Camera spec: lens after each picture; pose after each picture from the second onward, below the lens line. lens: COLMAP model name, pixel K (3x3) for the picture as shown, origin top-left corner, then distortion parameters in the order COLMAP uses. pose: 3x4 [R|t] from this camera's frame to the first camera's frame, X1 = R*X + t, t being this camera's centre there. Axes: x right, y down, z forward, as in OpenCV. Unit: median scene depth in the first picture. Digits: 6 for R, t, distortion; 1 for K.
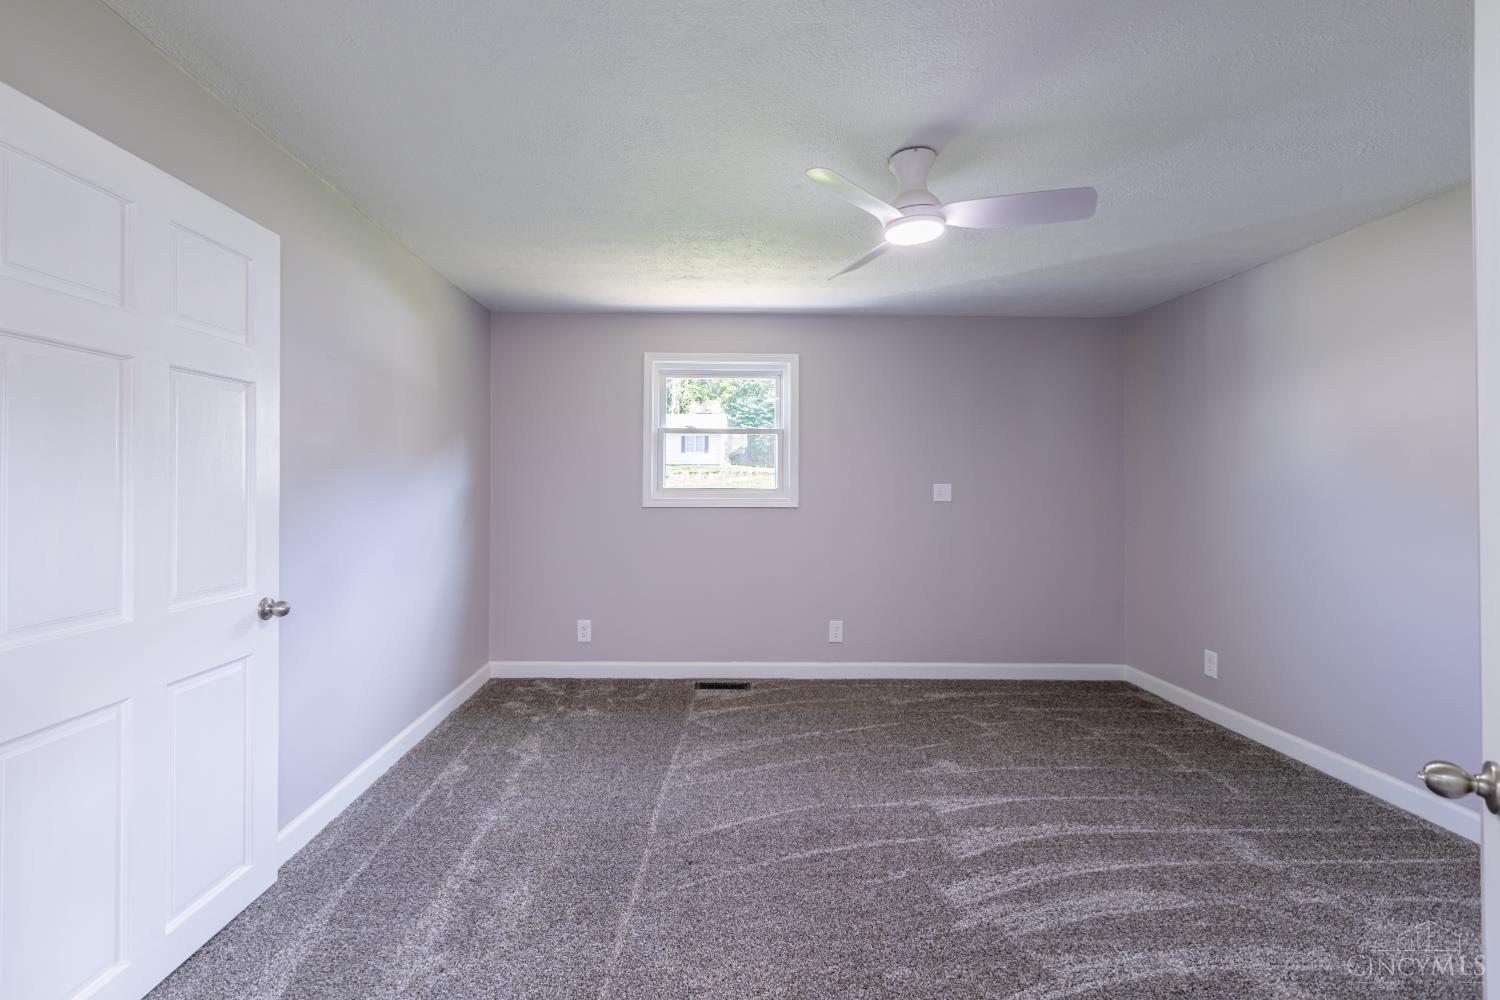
lens RADIAL K [[725.6, 0, 754.2], [0, 725.6, 490.0], [0, 0, 1]] dist [0.002680, 0.001414]
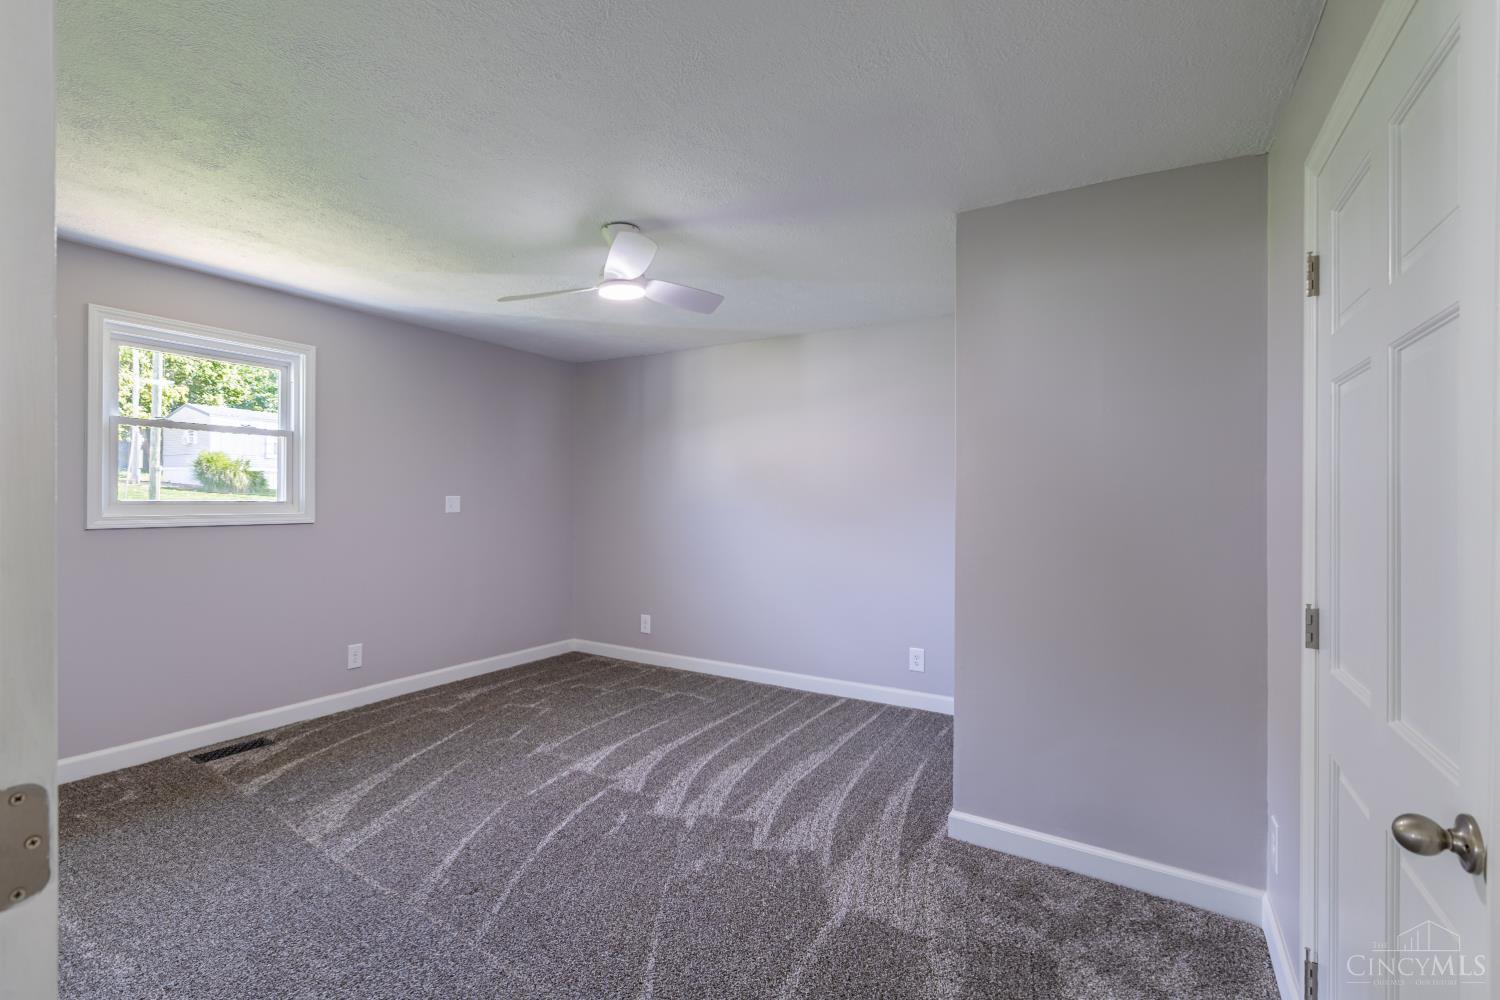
lens RADIAL K [[686.2, 0, 750.3], [0, 686.2, 511.0], [0, 0, 1]] dist [0.028353, -0.003990]
pose [[0.526763, -0.015990, 0.849862, -0.463281], [0.000692, 0.999831, 0.018383, -0.006126], [-0.850012, -0.009095, 0.526685, 0.143116]]
